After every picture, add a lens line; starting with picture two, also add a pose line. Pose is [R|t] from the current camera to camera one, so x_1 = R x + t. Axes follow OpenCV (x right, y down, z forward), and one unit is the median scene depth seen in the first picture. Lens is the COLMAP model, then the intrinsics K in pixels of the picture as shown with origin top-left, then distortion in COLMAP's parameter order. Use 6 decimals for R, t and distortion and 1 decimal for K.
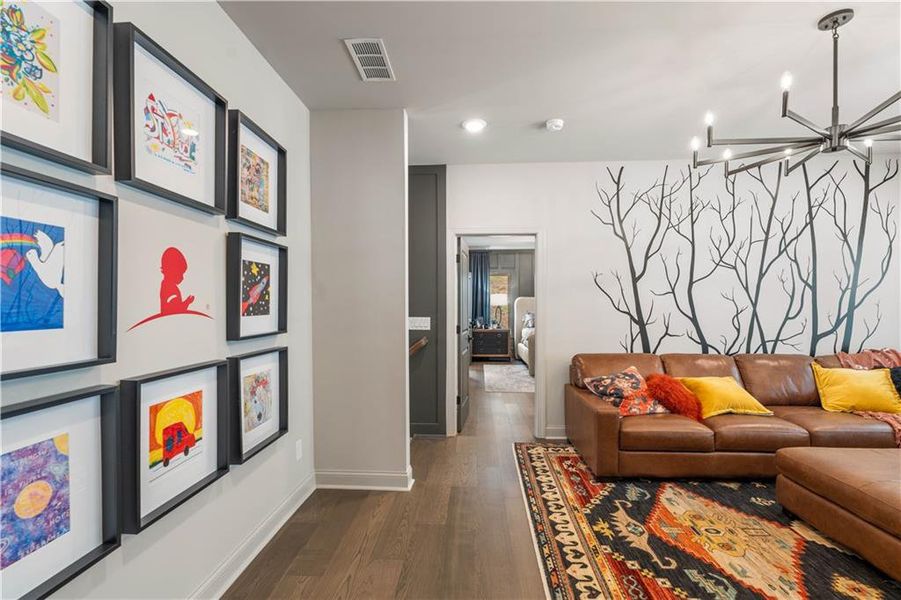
lens RADIAL K [[404.8, 0, 446.7], [0, 404.8, 303.1], [0, 0, 1]] dist [-0.005428, 0.002002]
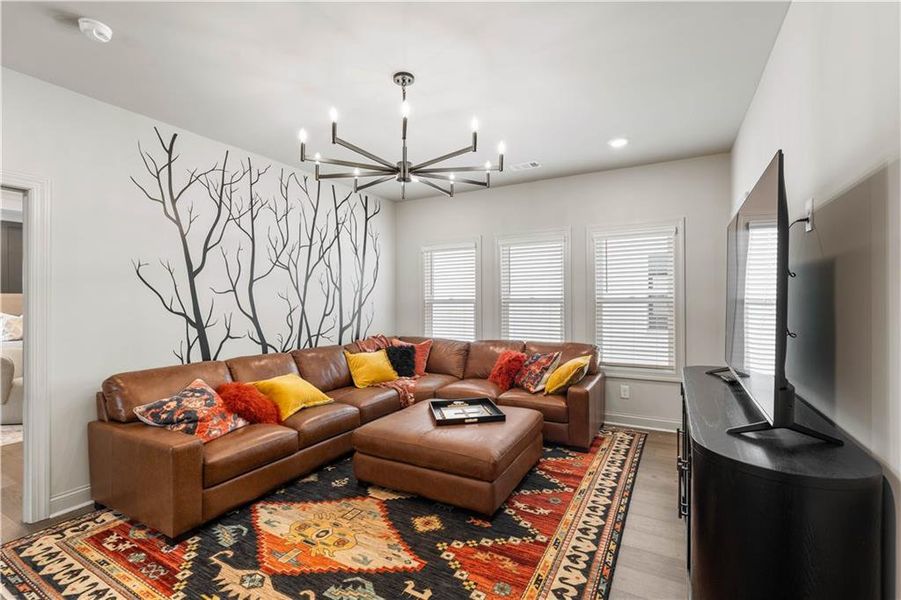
lens RADIAL K [[404.8, 0, 449.7], [0, 404.8, 296.6], [0, 0, 1]] dist [-0.005428, 0.002002]
pose [[0.427572, 0.011469, 0.903908, -0.072048], [0.001777, 0.999907, -0.013528, 0.000489], [-0.903979, 0.007390, 0.427512, 0.202349]]
